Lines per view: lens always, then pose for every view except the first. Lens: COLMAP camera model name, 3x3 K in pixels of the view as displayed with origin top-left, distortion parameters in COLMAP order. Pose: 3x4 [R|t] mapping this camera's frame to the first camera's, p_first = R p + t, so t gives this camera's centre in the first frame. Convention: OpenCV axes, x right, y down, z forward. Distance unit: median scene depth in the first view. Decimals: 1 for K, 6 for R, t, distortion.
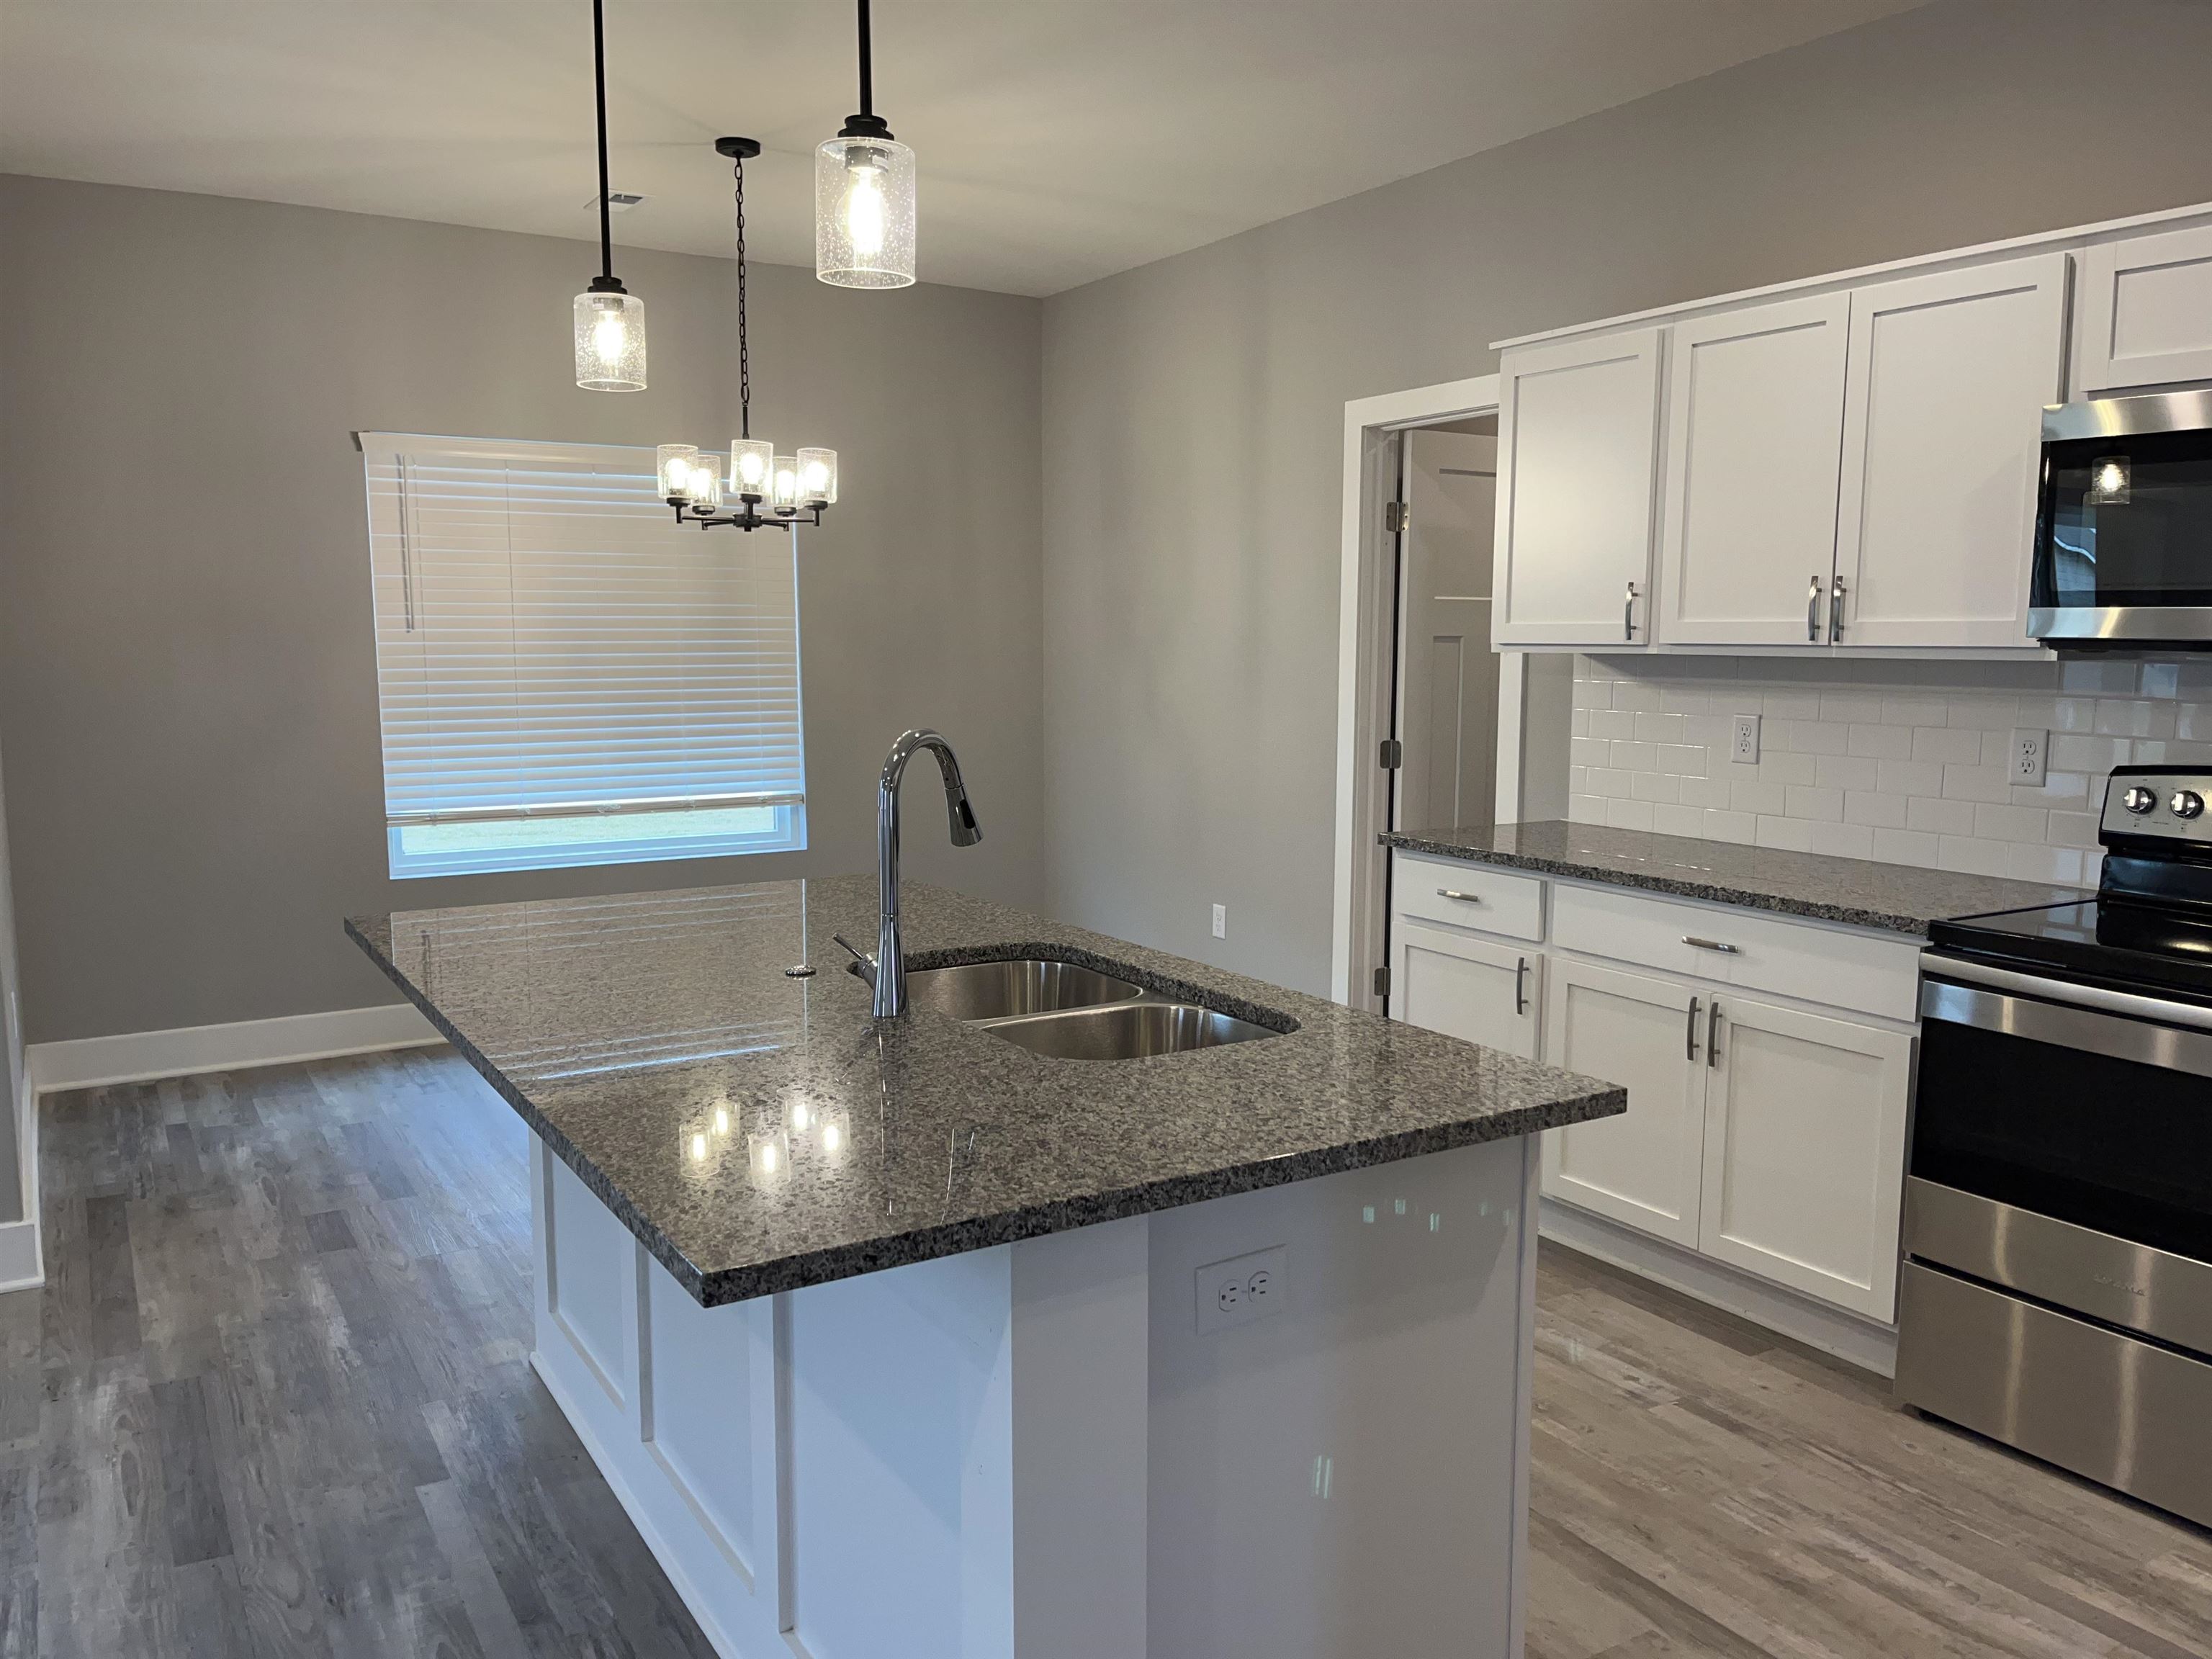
lens RADIAL K [[1665.4, 0, 1099.0], [0, 1665.4, 847.1], [0, 0, 1]] dist [0.047213, -0.069724]
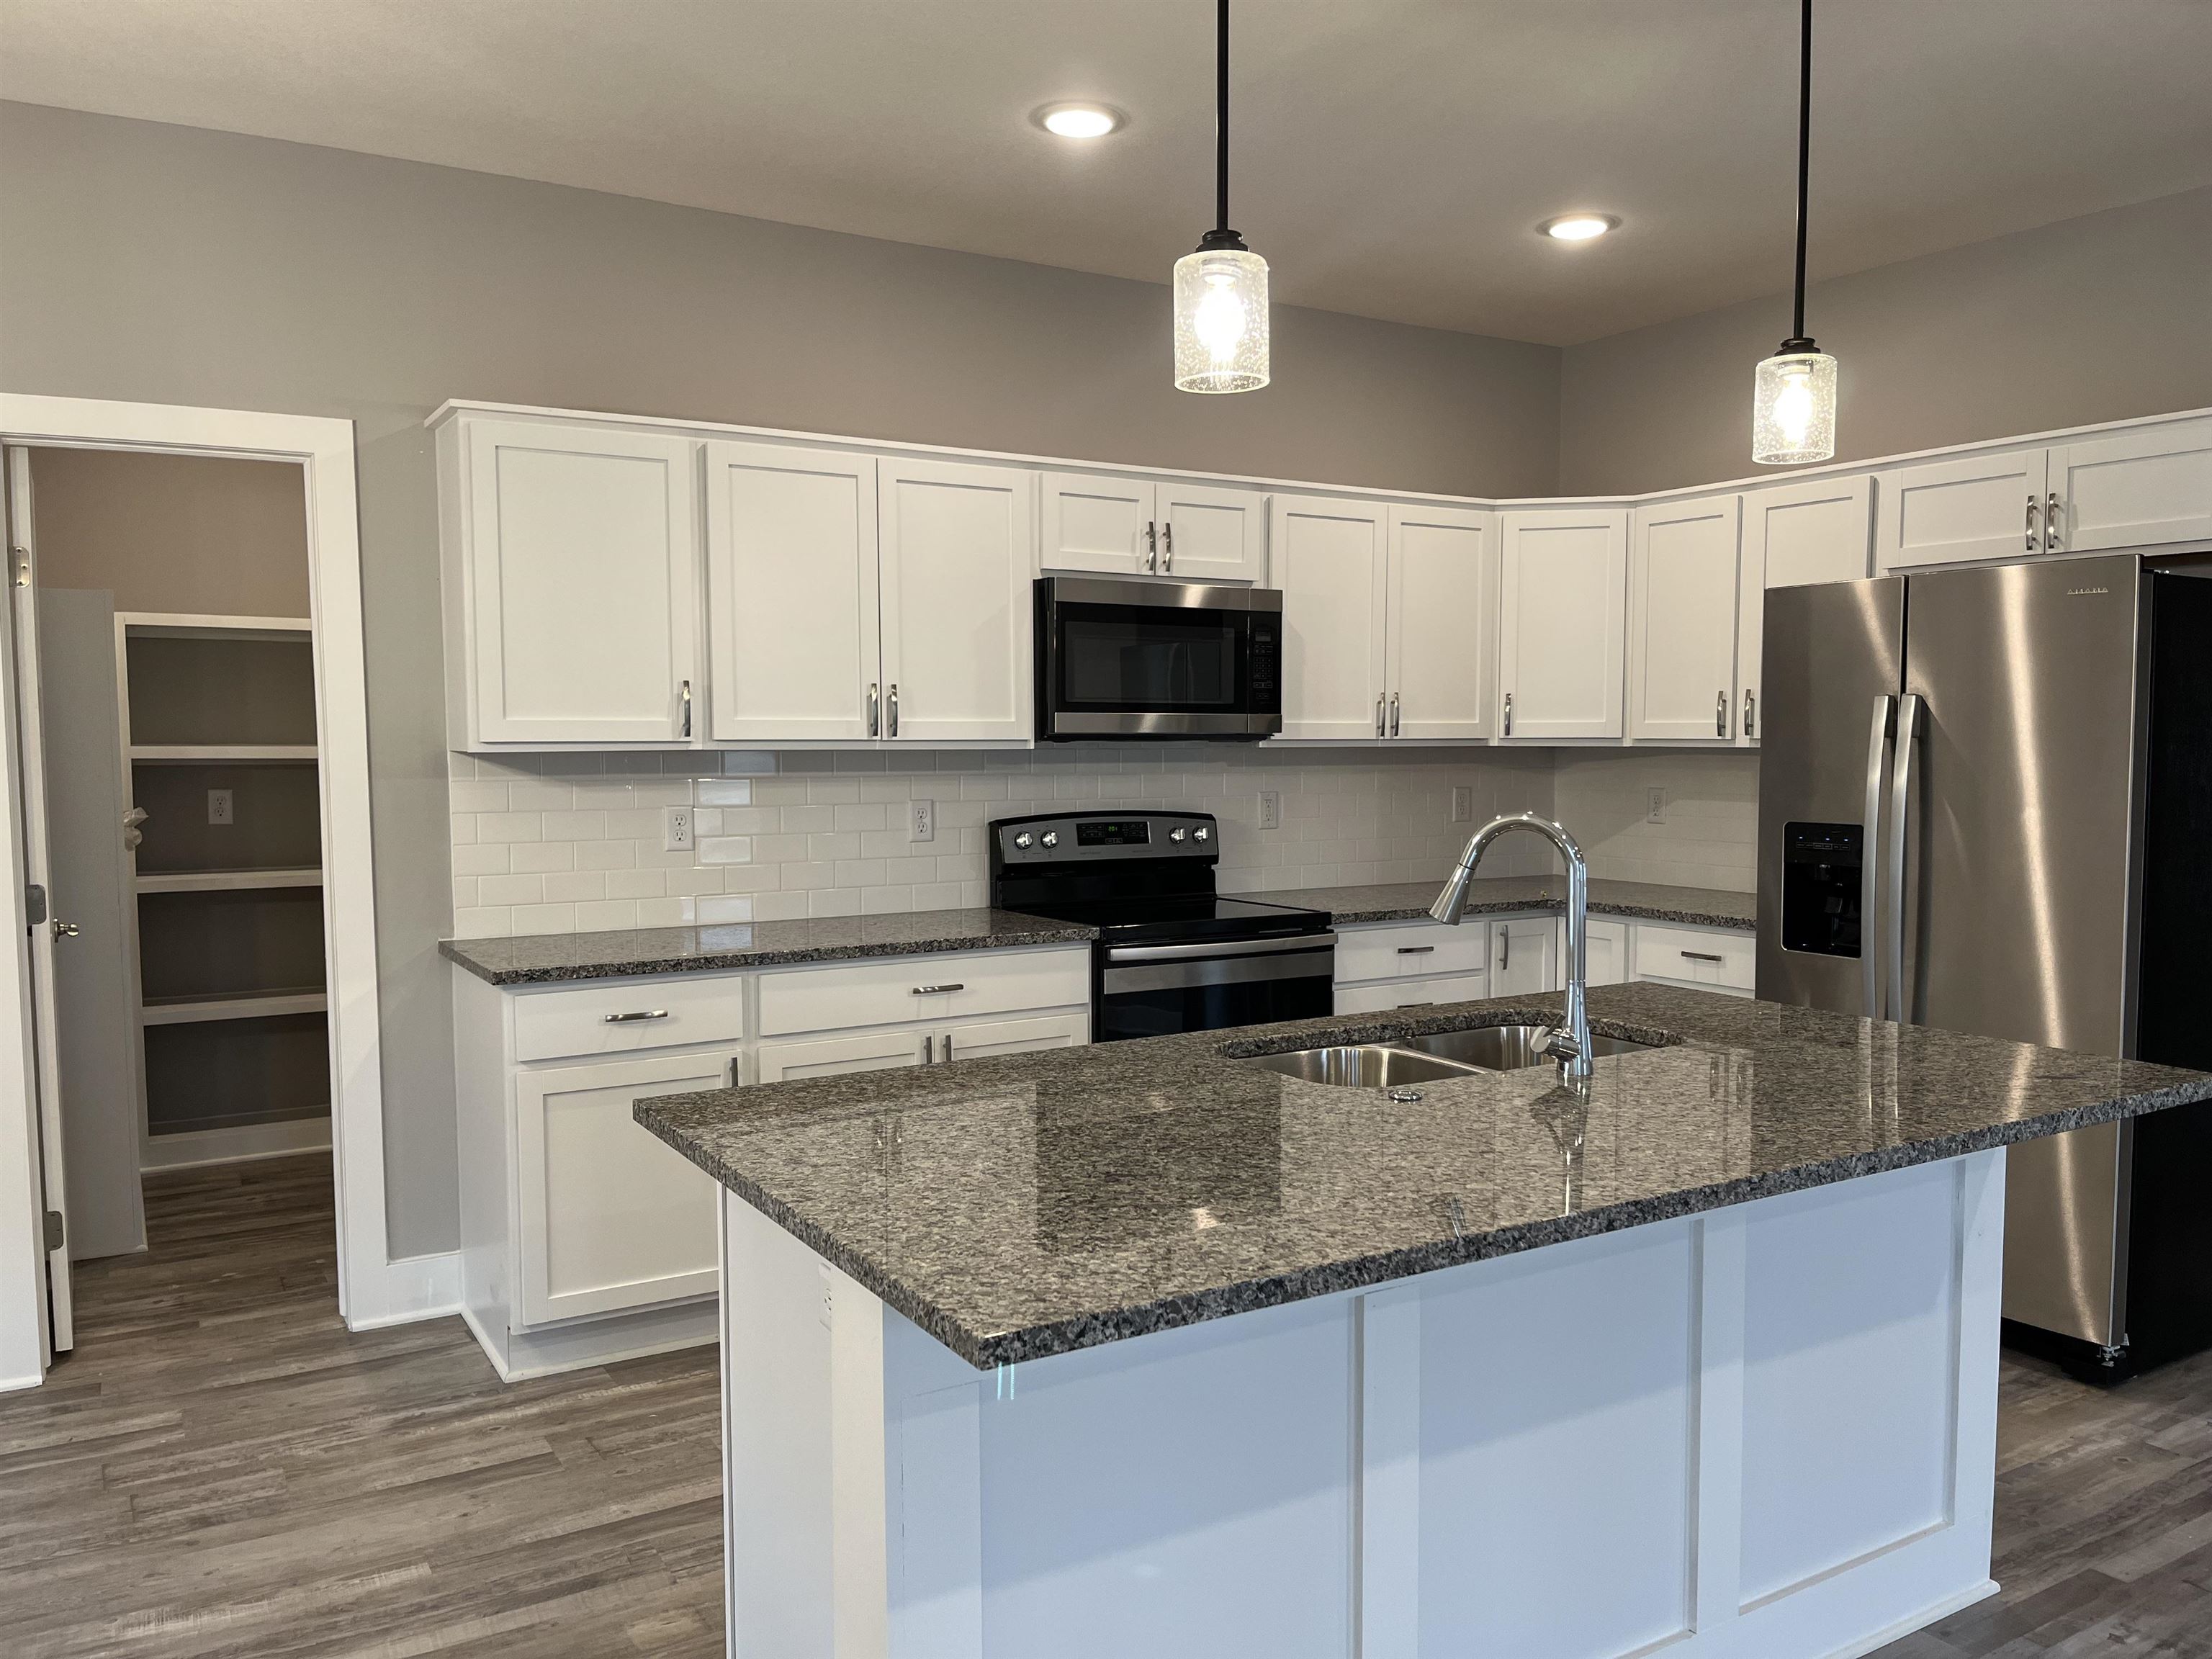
lens RADIAL K [[1665.4, 0, 1118.0], [0, 1665.4, 844.9], [0, 0, 1]] dist [0.047213, -0.069724]
pose [[0.005470, -0.070733, 0.997480, -0.808910], [0.132851, 0.988705, 0.069383, -0.108218], [-0.991121, 0.132136, 0.014805, 0.840280]]
